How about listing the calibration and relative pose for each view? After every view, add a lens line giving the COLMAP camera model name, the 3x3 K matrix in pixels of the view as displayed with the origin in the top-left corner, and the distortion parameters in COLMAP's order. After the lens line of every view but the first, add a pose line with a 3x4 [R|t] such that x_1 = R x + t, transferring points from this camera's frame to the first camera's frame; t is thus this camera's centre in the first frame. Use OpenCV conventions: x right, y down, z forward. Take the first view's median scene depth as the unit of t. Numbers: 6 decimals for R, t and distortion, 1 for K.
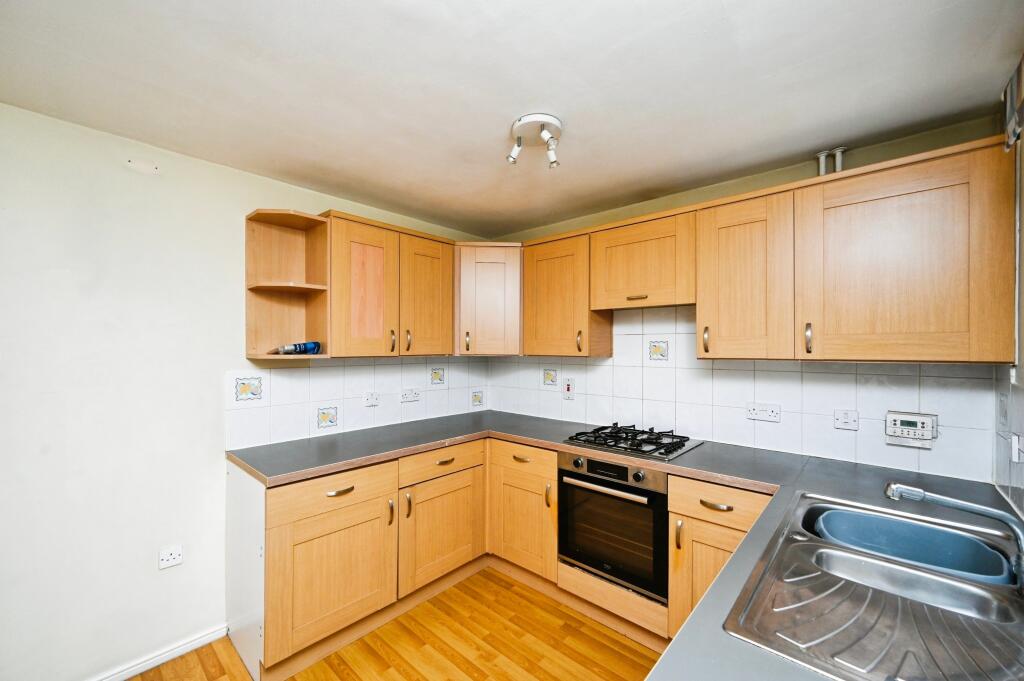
lens RADIAL K [[400.3, 0, 505.4], [0, 400.3, 346.6], [0, 0, 1]] dist [0.000185, 0.000436]
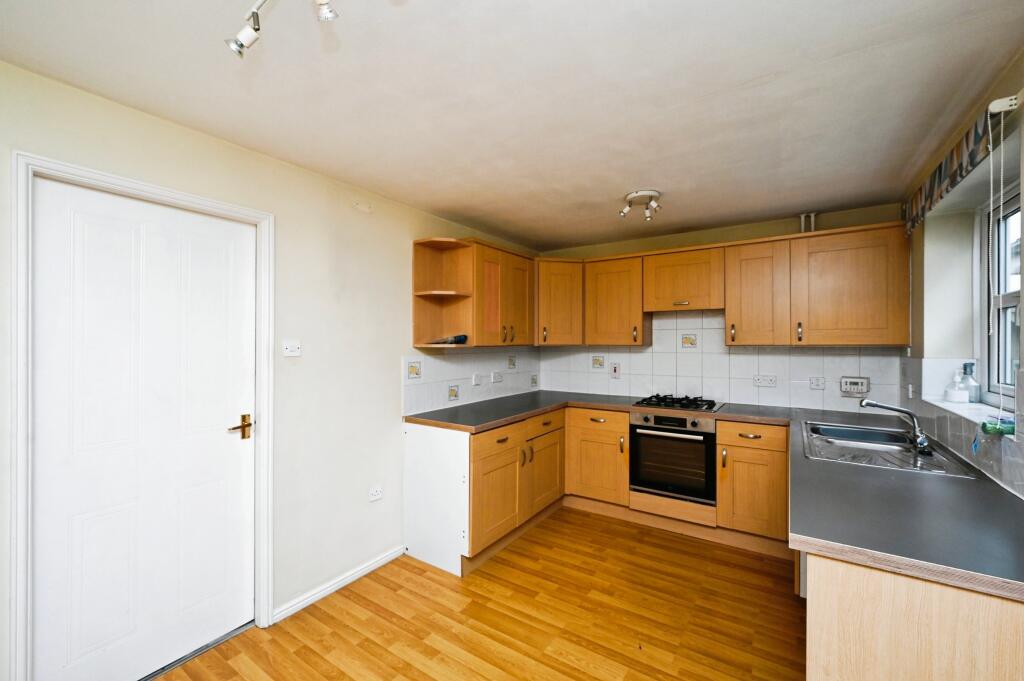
lens RADIAL K [[400.3, 0, 514.6], [0, 400.3, 340.5], [0, 0, 1]] dist [0.000185, 0.000436]
pose [[0.991165, -0.003627, 0.132587, -0.492910], [0.003884, 0.999991, -0.001685, 0.010179], [-0.132580, 0.002185, 0.991170, -0.371944]]
